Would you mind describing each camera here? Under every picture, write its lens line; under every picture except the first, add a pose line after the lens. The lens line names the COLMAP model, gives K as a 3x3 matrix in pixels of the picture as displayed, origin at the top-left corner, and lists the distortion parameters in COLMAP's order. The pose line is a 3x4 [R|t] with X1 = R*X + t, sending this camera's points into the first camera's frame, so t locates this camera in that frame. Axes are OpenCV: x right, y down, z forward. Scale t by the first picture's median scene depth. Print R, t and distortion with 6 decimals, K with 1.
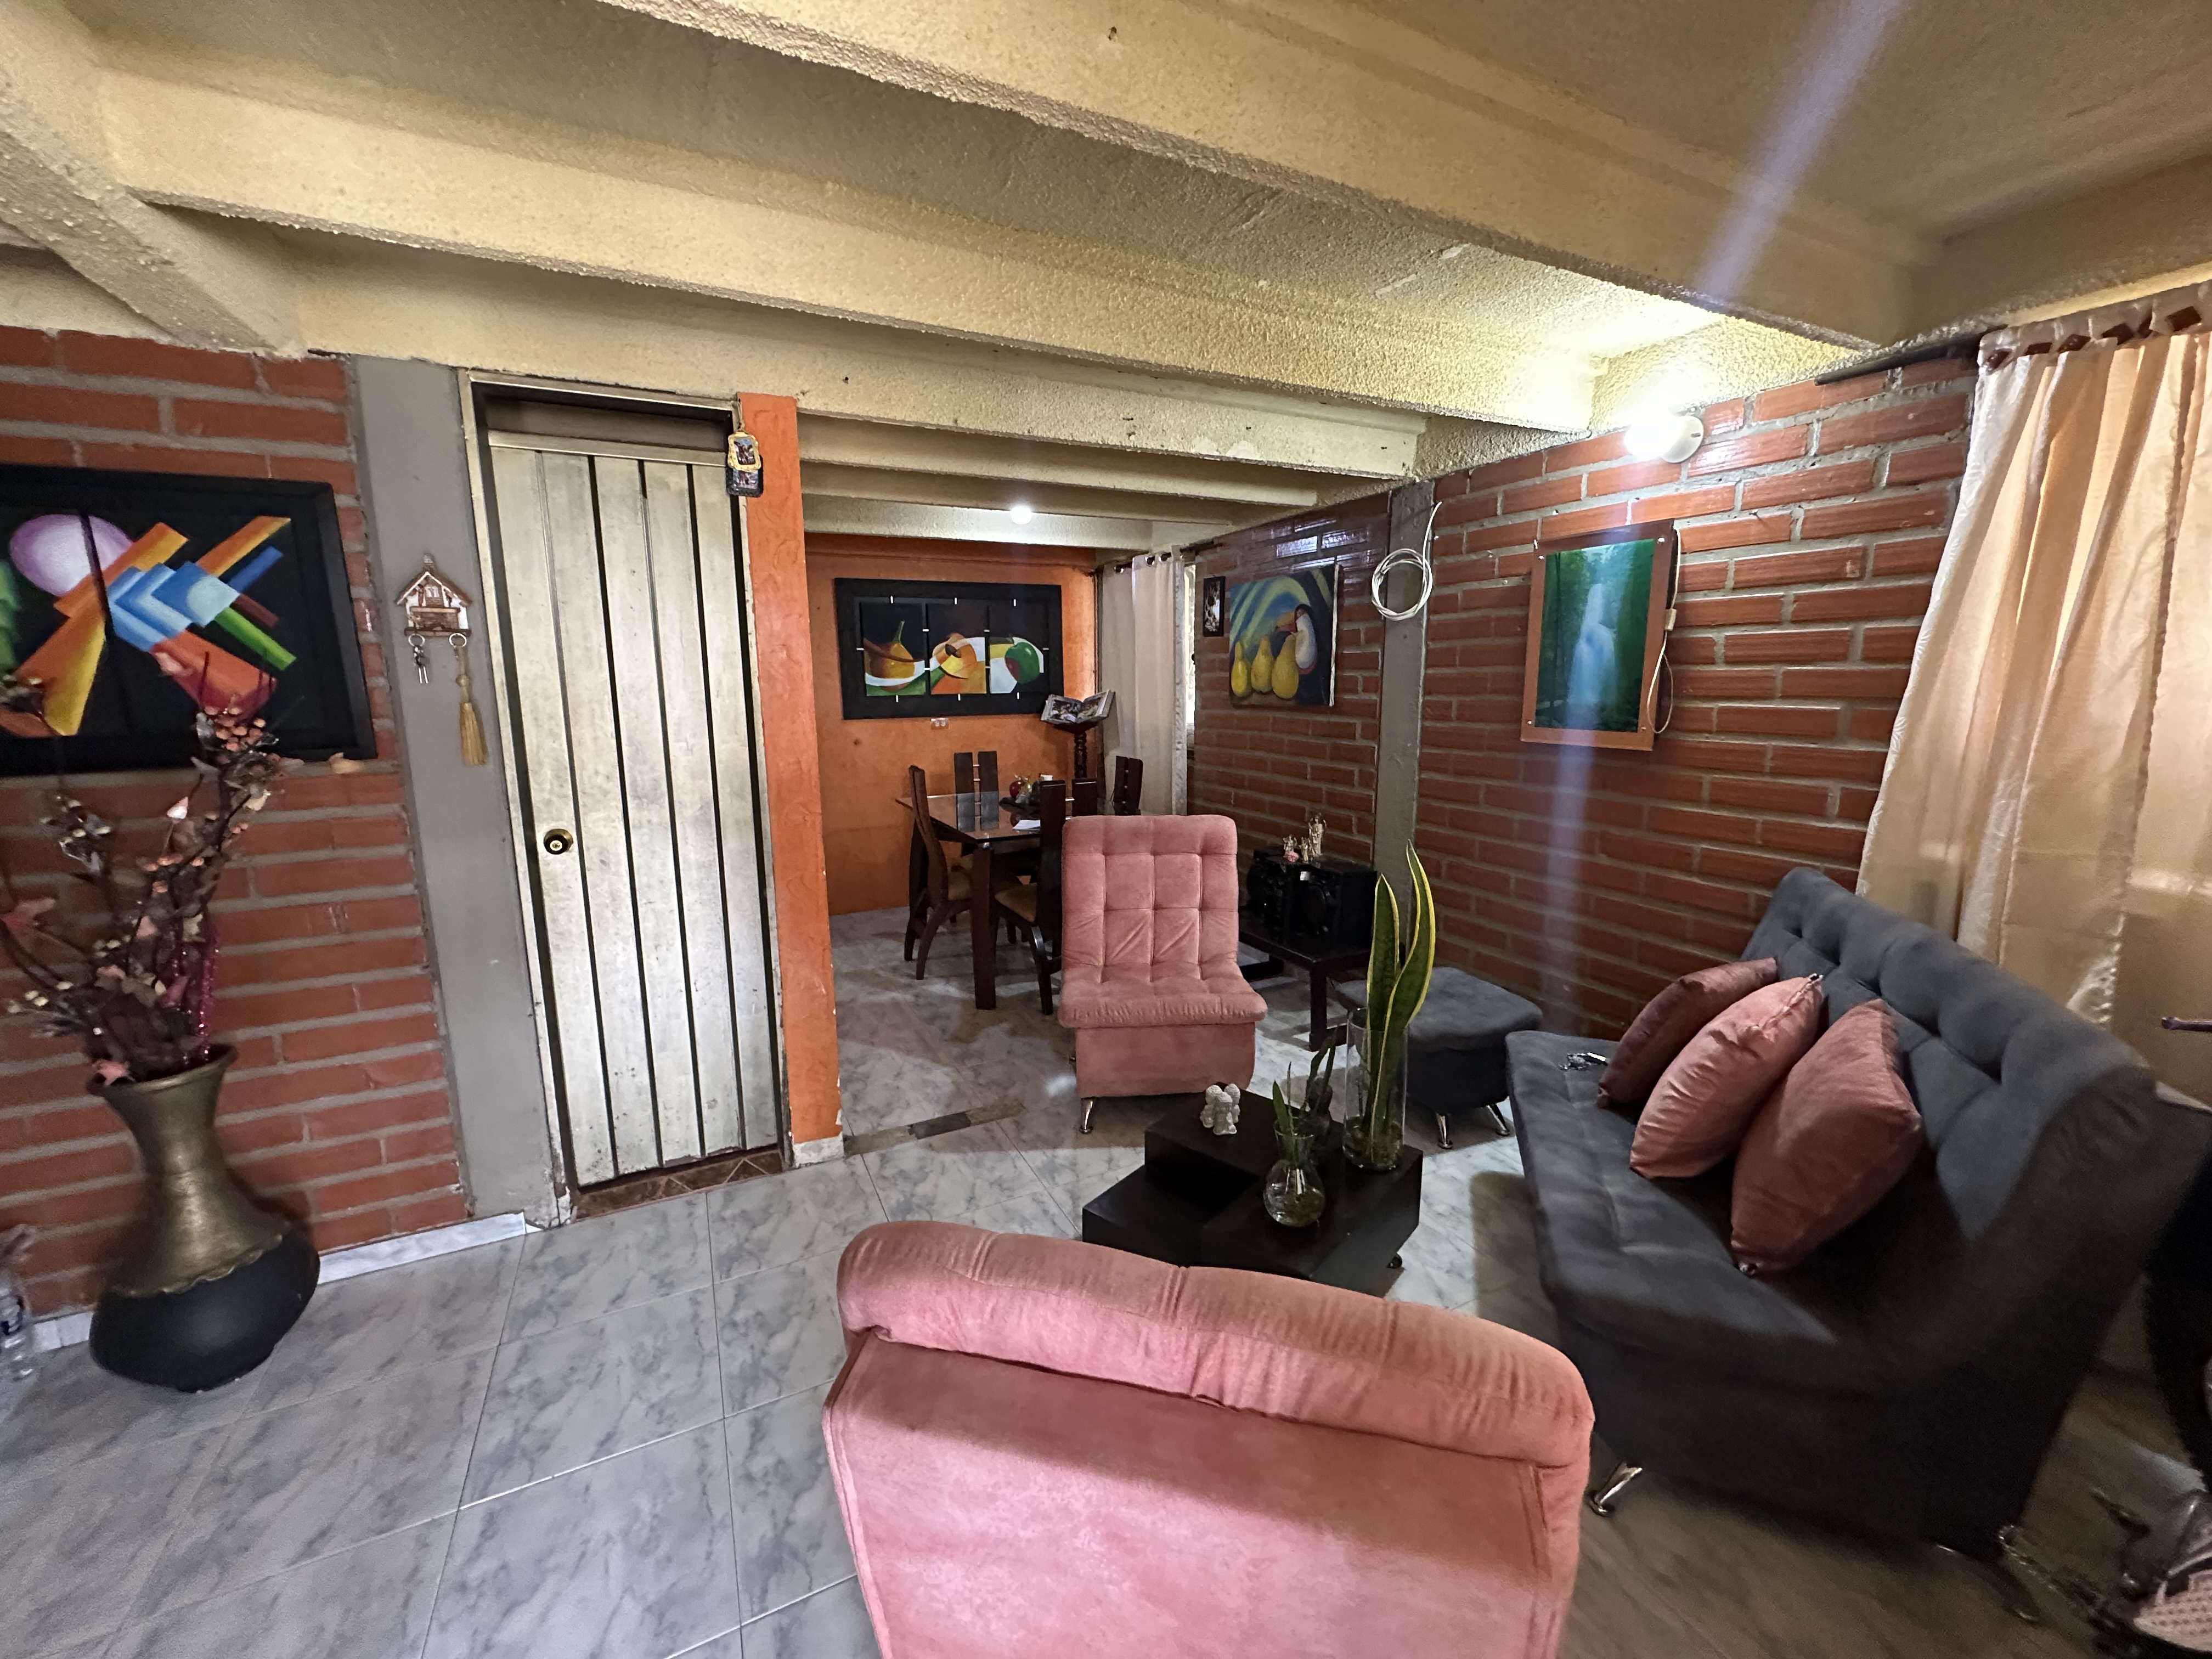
lens RADIAL K [[883.6, 0, 1103.7], [0, 883.6, 825.5], [0, 0, 1]] dist [-0.002629, 0.000664]
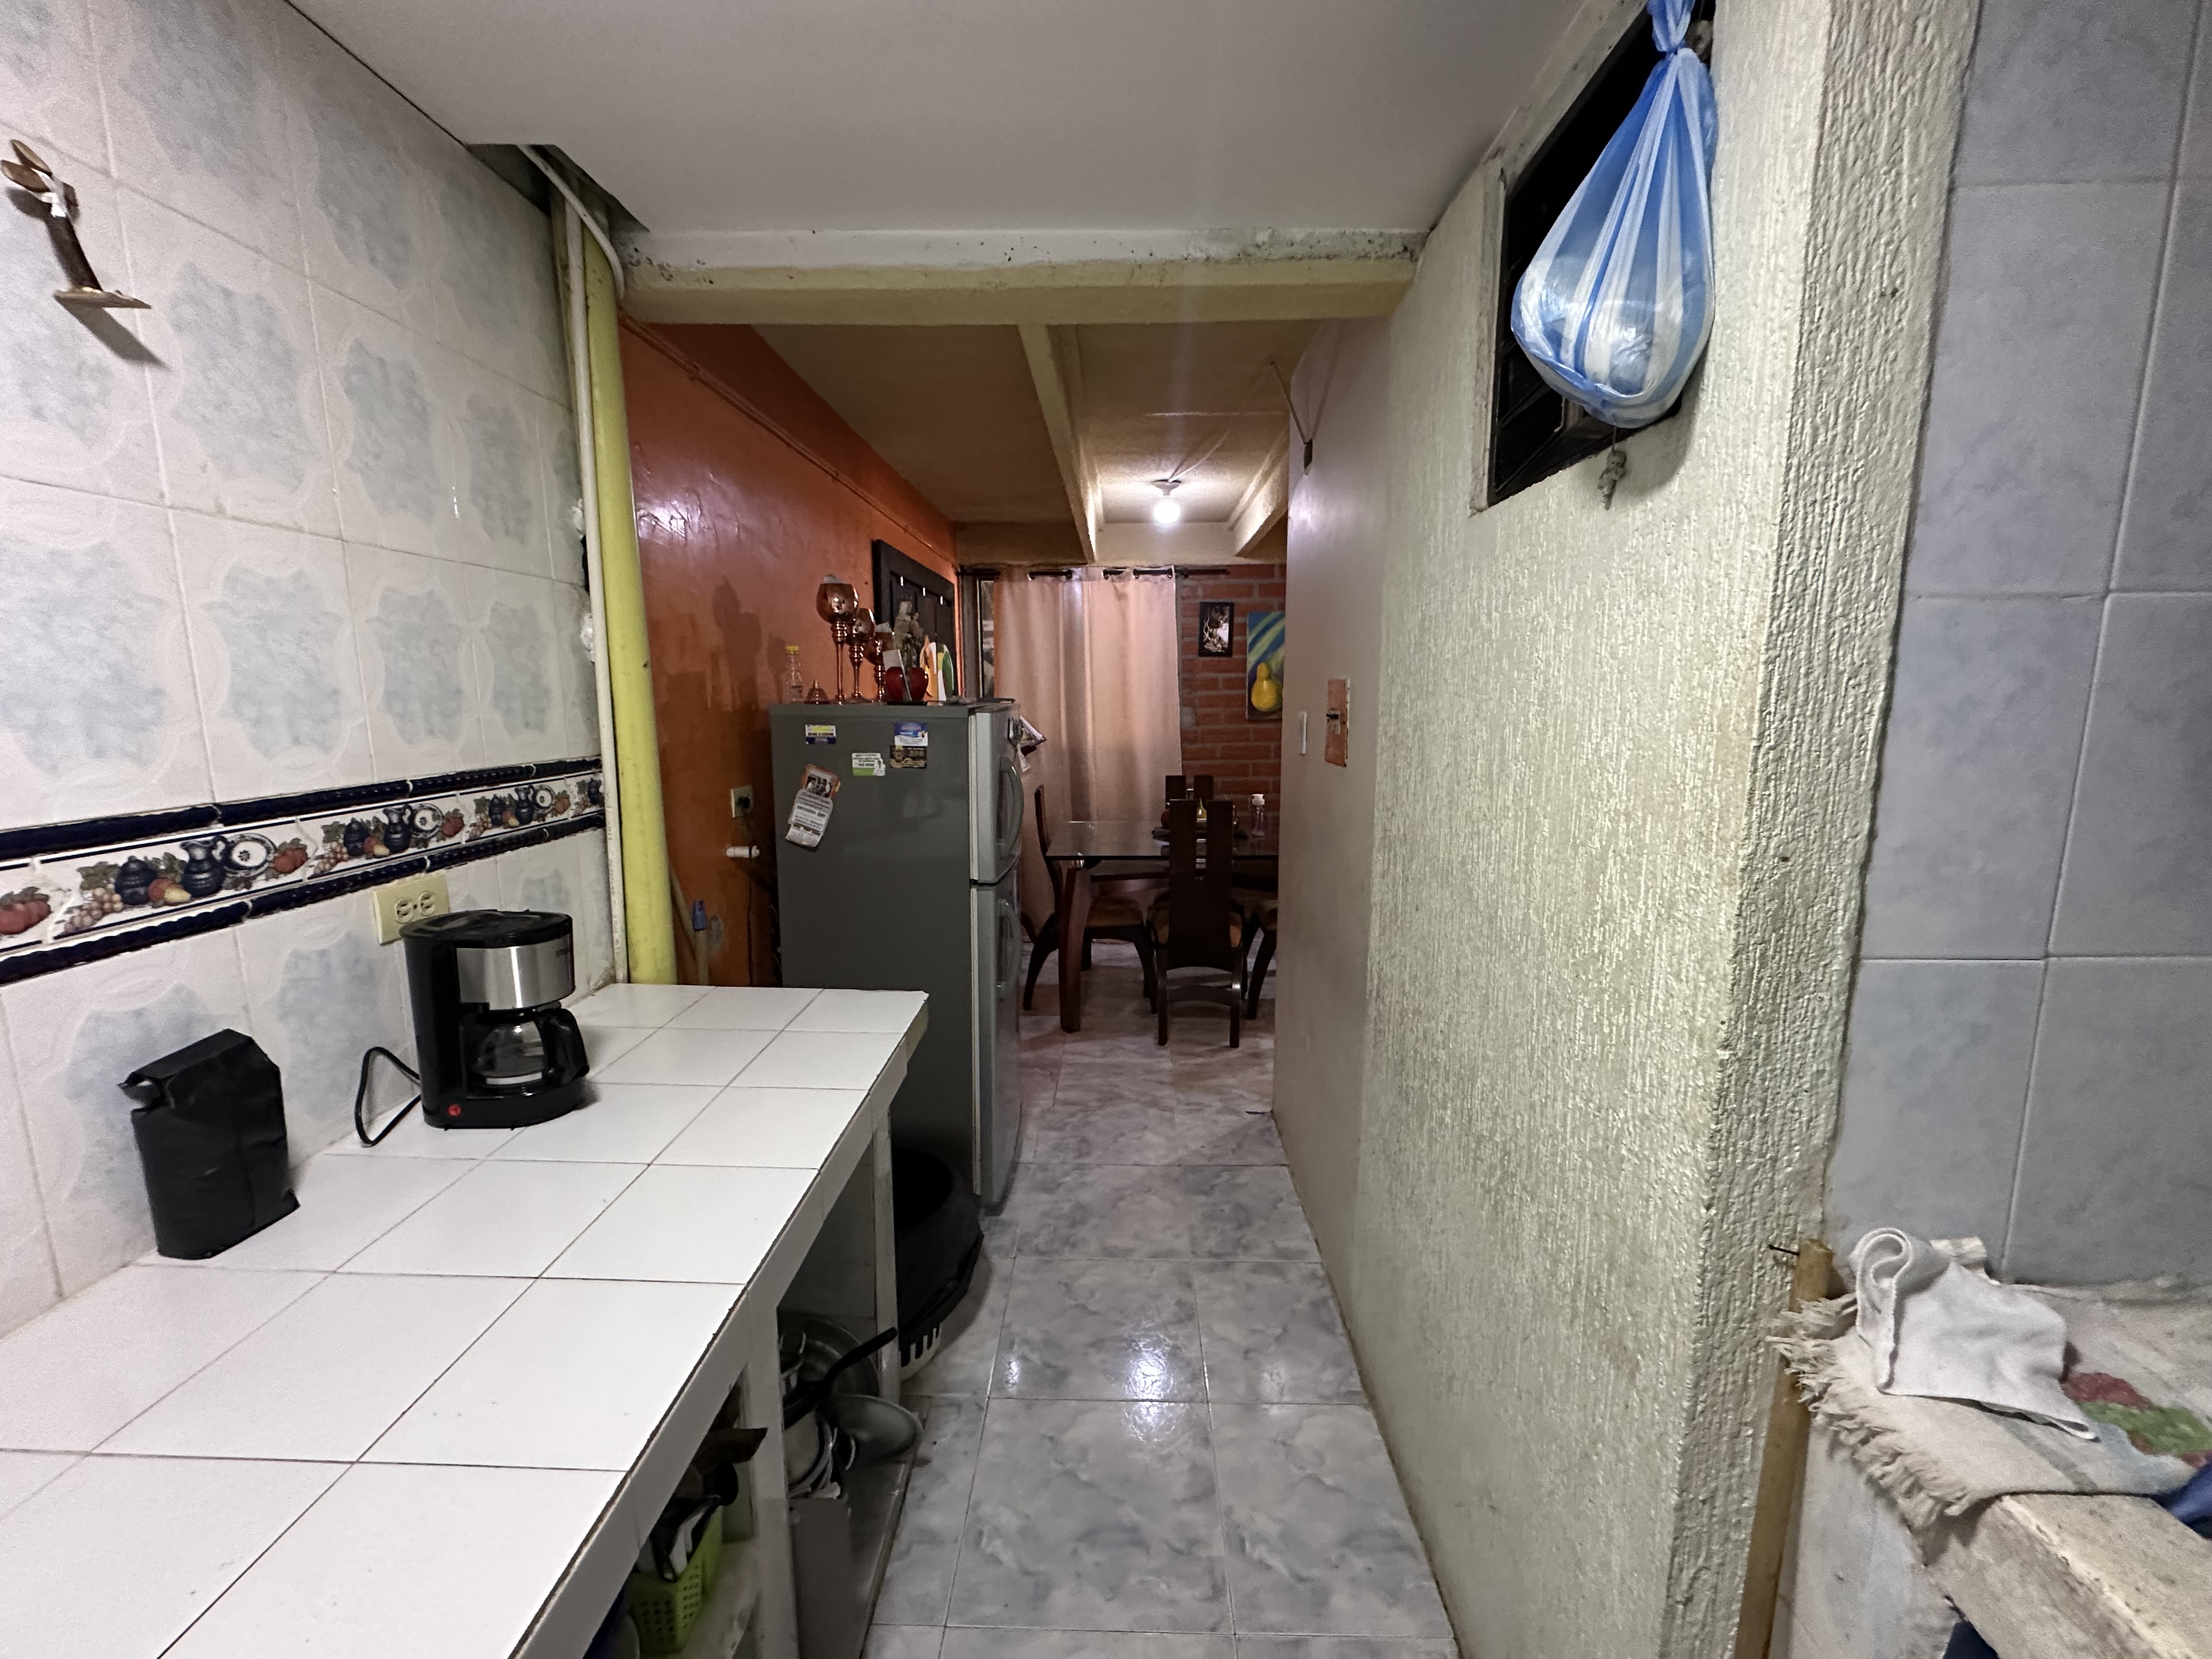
lens RADIAL K [[883.6, 0, 1092.7], [0, 883.6, 838.3], [0, 0, 1]] dist [-0.002629, 0.000664]
pose [[0.473824, -0.138625, 0.869640, -1.157962], [0.151146, 0.985680, 0.074771, -0.127878], [-0.867552, 0.096015, 0.487991, 0.803672]]
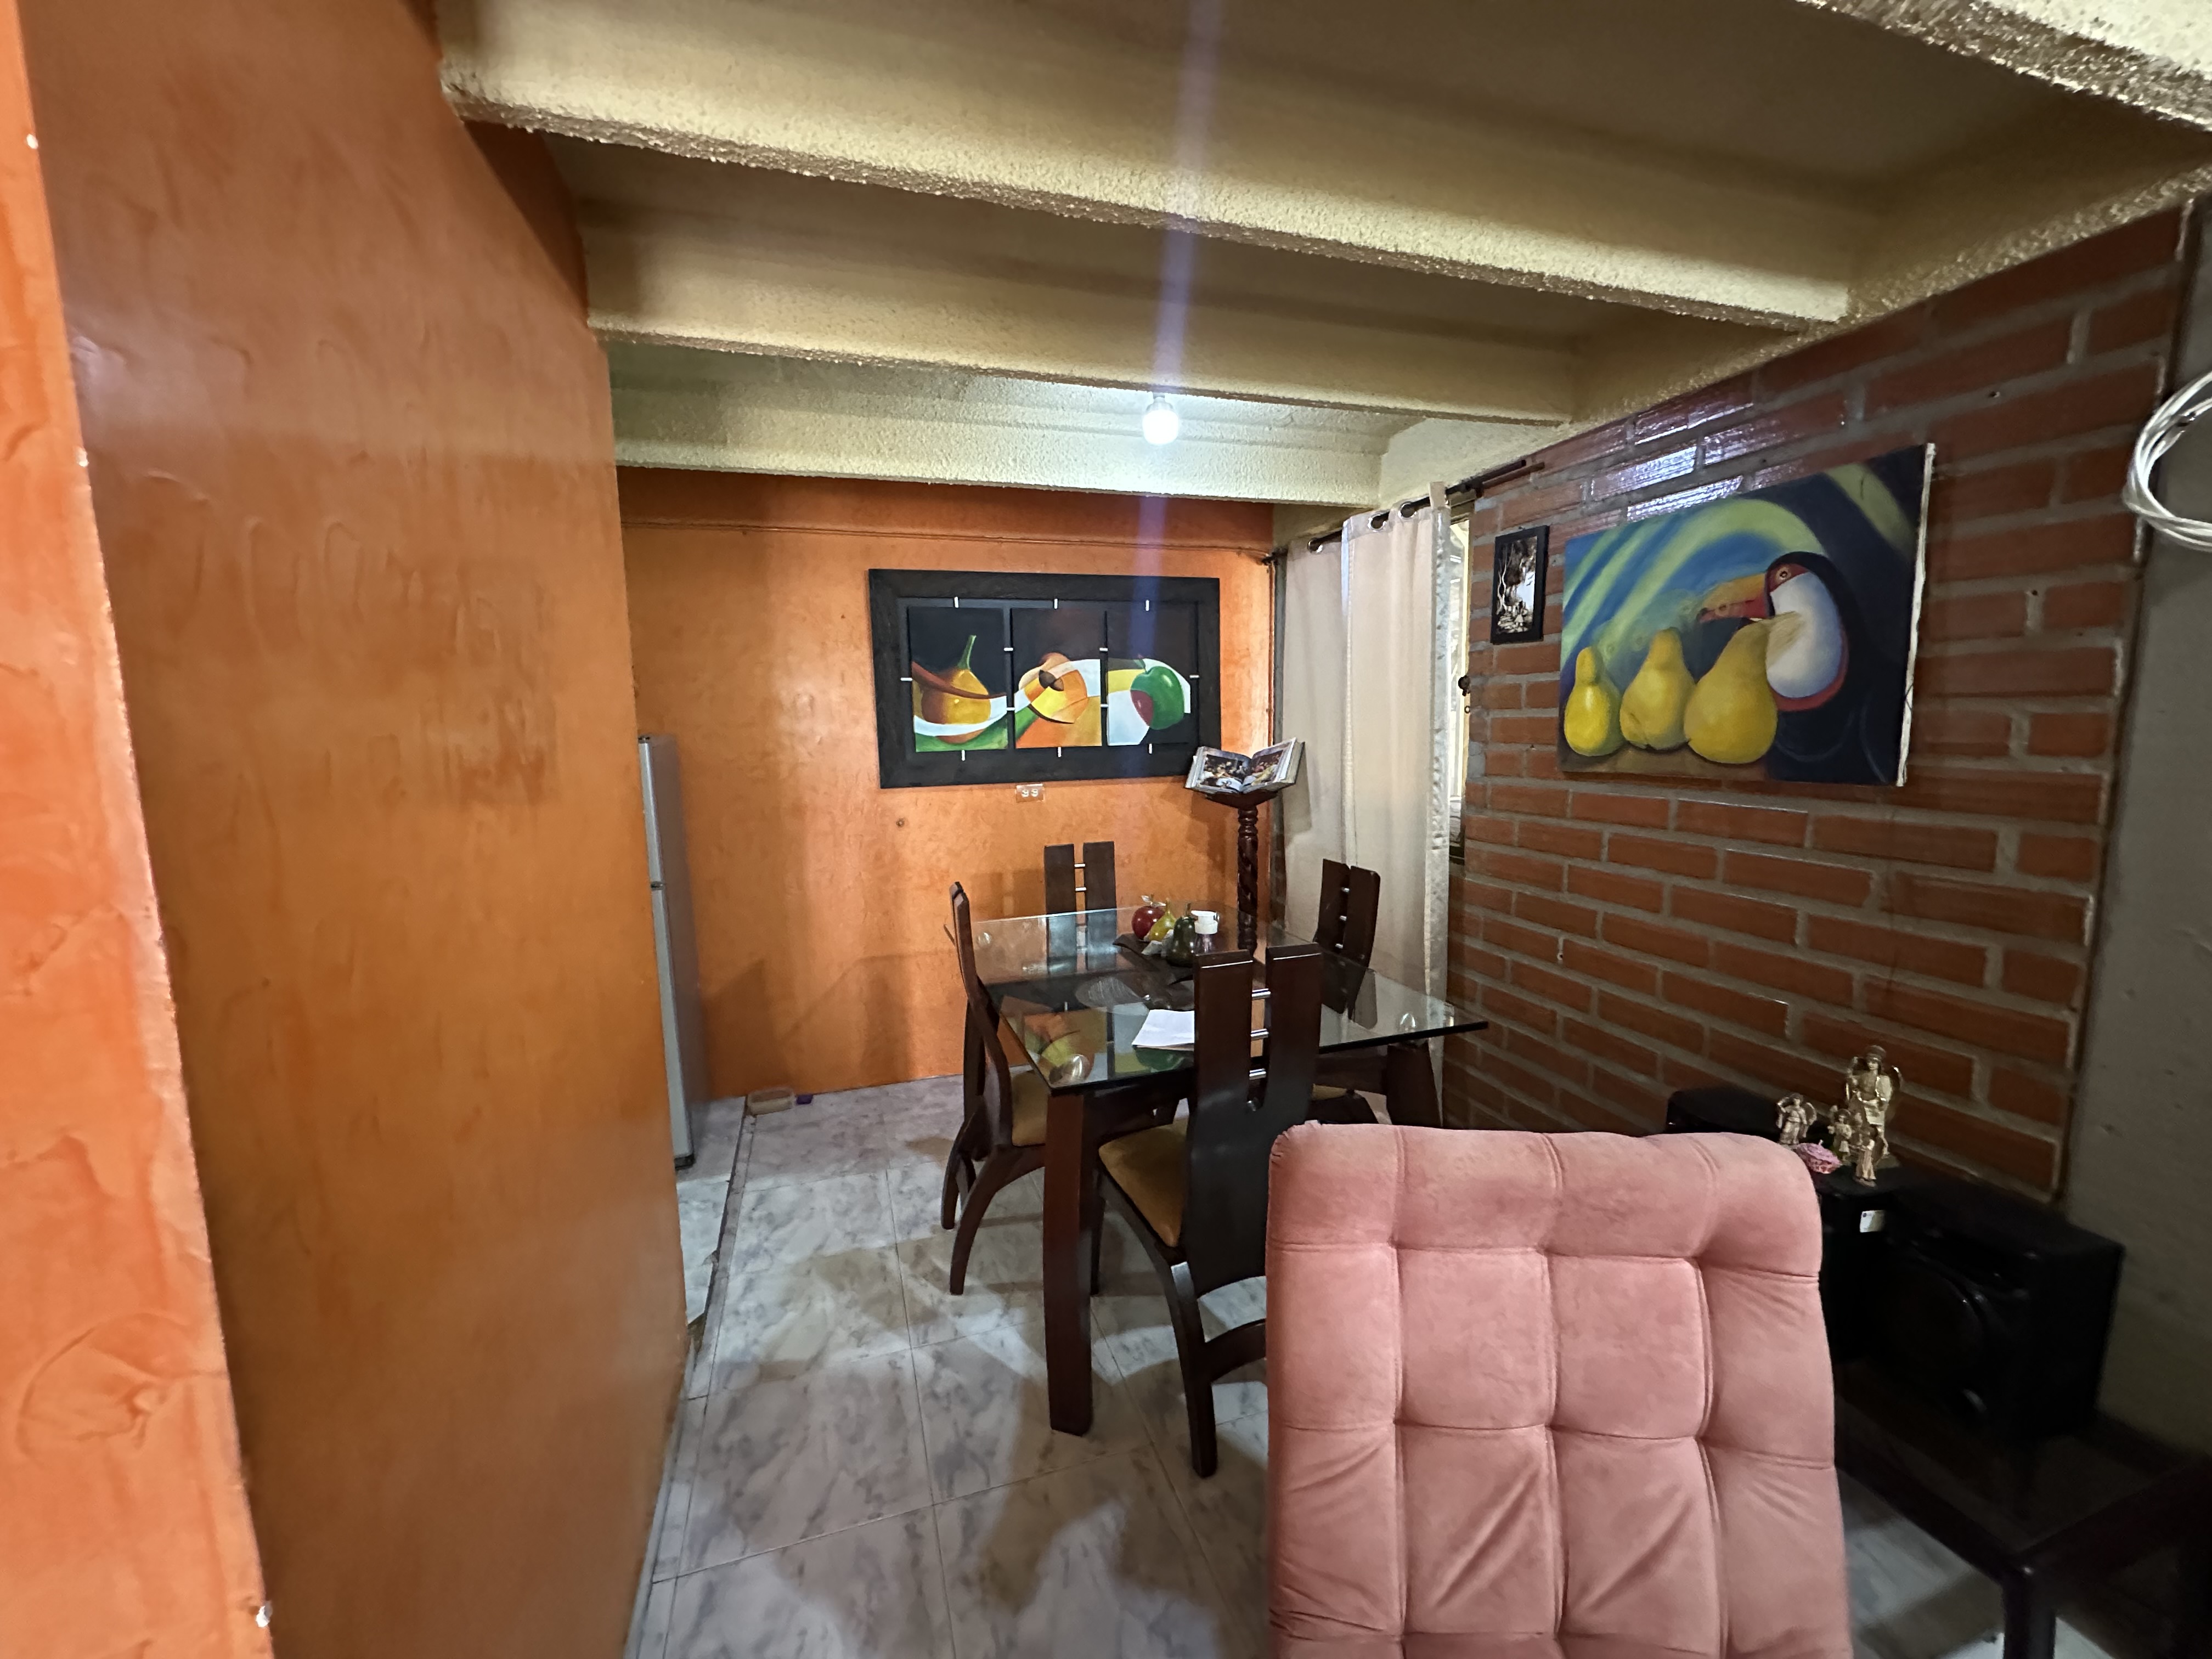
lens RADIAL K [[883.6, 0, 1098.0], [0, 883.6, 822.8], [0, 0, 1]] dist [-0.002629, 0.000664]
pose [[0.987667, 0.009461, -0.156283, -0.052615], [-0.017028, 0.998743, -0.047152, -0.097001], [0.155640, 0.049232, 0.986586, 0.562709]]
